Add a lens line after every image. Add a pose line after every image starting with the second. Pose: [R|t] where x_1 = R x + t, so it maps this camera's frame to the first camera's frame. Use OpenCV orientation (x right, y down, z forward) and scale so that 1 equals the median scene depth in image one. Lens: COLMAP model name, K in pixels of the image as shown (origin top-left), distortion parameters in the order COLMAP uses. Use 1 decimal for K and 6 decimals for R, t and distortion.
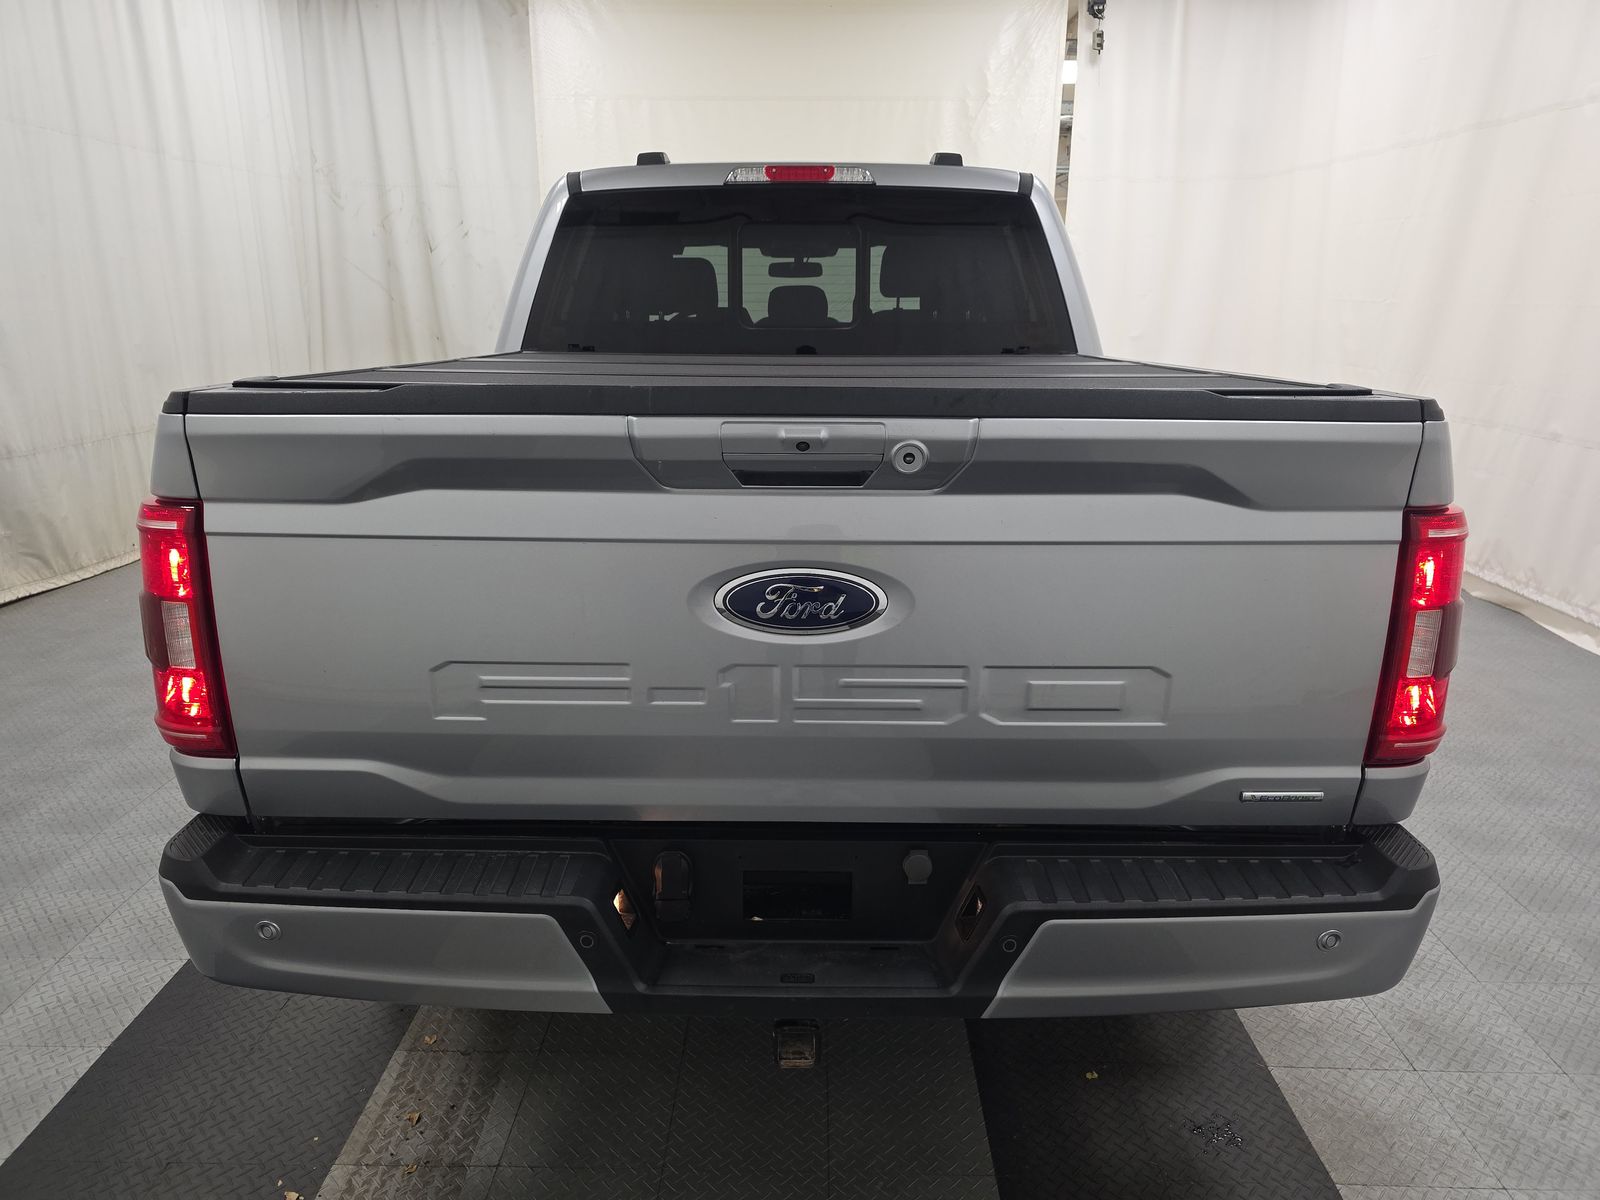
lens RADIAL K [[1086.1, 0, 800.3], [0, 1086.1, 583.9], [0, 0, 1]] dist [0.026107, -0.008167]
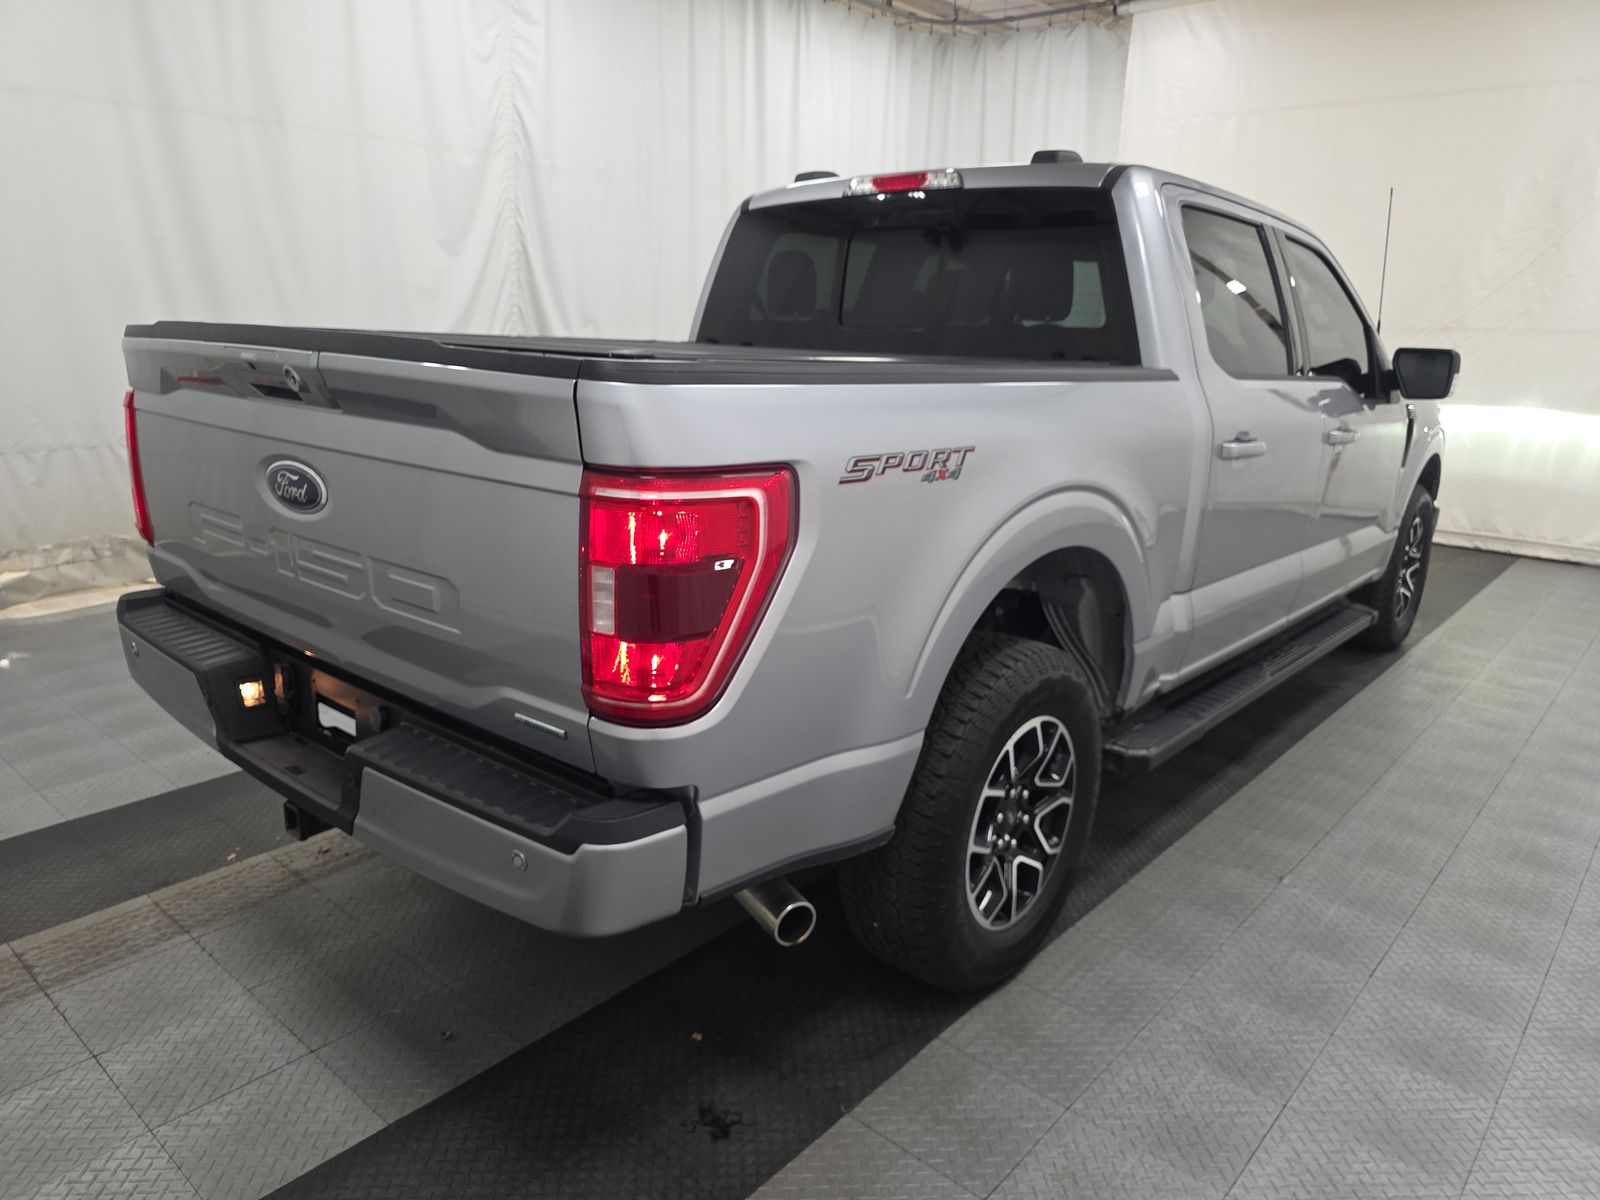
lens RADIAL K [[1077.4, 0, 800.0], [0, 1077.4, 600.0], [0, 0, 1]] dist [0.058516, -0.116671]
pose [[0.777021, 0.176870, -0.604115, 0.637892], [-0.186722, 0.981282, 0.047131, -0.013195], [0.601143, 0.076180, 0.795502, 0.146387]]
